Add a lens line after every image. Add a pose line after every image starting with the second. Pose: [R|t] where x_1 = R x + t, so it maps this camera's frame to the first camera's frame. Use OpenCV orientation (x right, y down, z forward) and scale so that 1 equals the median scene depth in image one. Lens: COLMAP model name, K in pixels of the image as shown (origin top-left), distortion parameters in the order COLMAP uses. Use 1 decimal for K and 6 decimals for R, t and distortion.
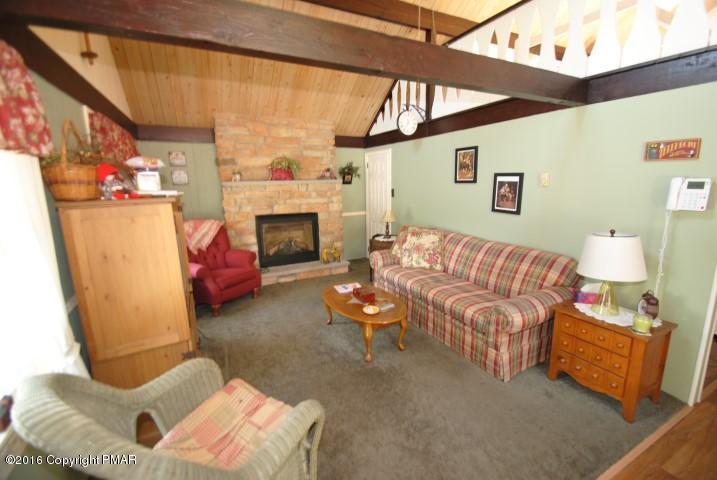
lens RADIAL K [[314.2, 0, 361.3], [0, 314.2, 239.8], [0, 0, 1]] dist [0.013269, -0.017709]
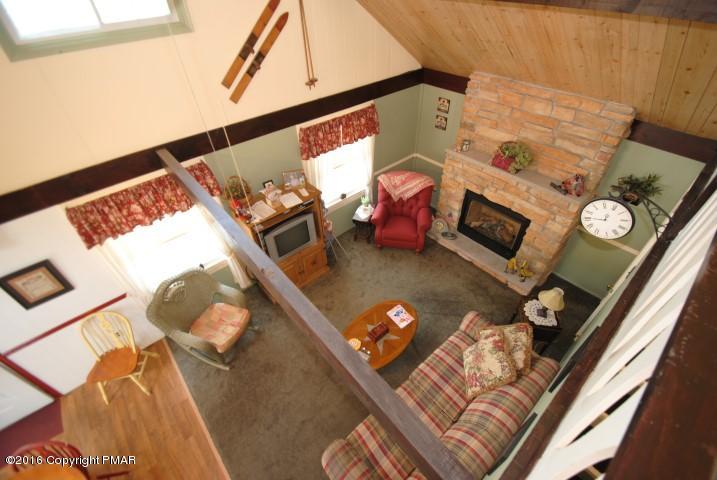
lens RADIAL K [[314.2, 0, 361.3], [0, 314.2, 239.8], [0, 0, 1]] dist [0.013269, -0.017709]
pose [[0.244206, 0.663522, -0.707178, 0.391640], [-0.165447, 0.747074, 0.643822, -0.545922], [0.955505, -0.040225, 0.292218, 0.402447]]
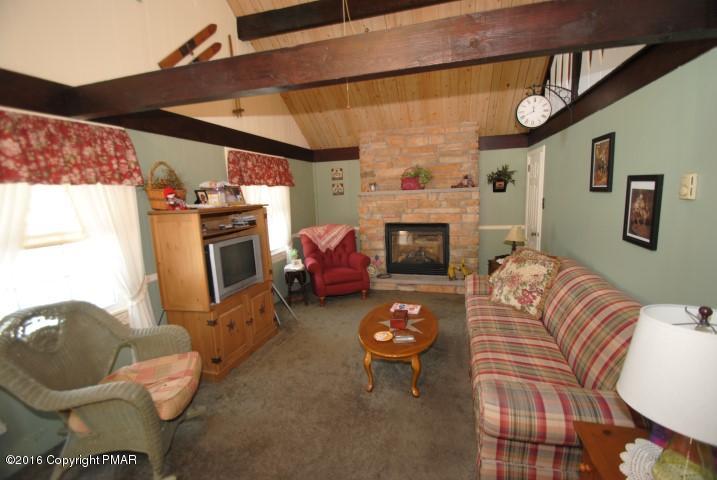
lens RADIAL K [[314.2, 0, 361.3], [0, 314.2, 239.8], [0, 0, 1]] dist [0.013269, -0.017709]
pose [[0.729966, 0.091699, -0.677304, 0.339647], [-0.102449, 0.994443, 0.024222, -0.039527], [0.675761, 0.051708, 0.735305, 0.168275]]
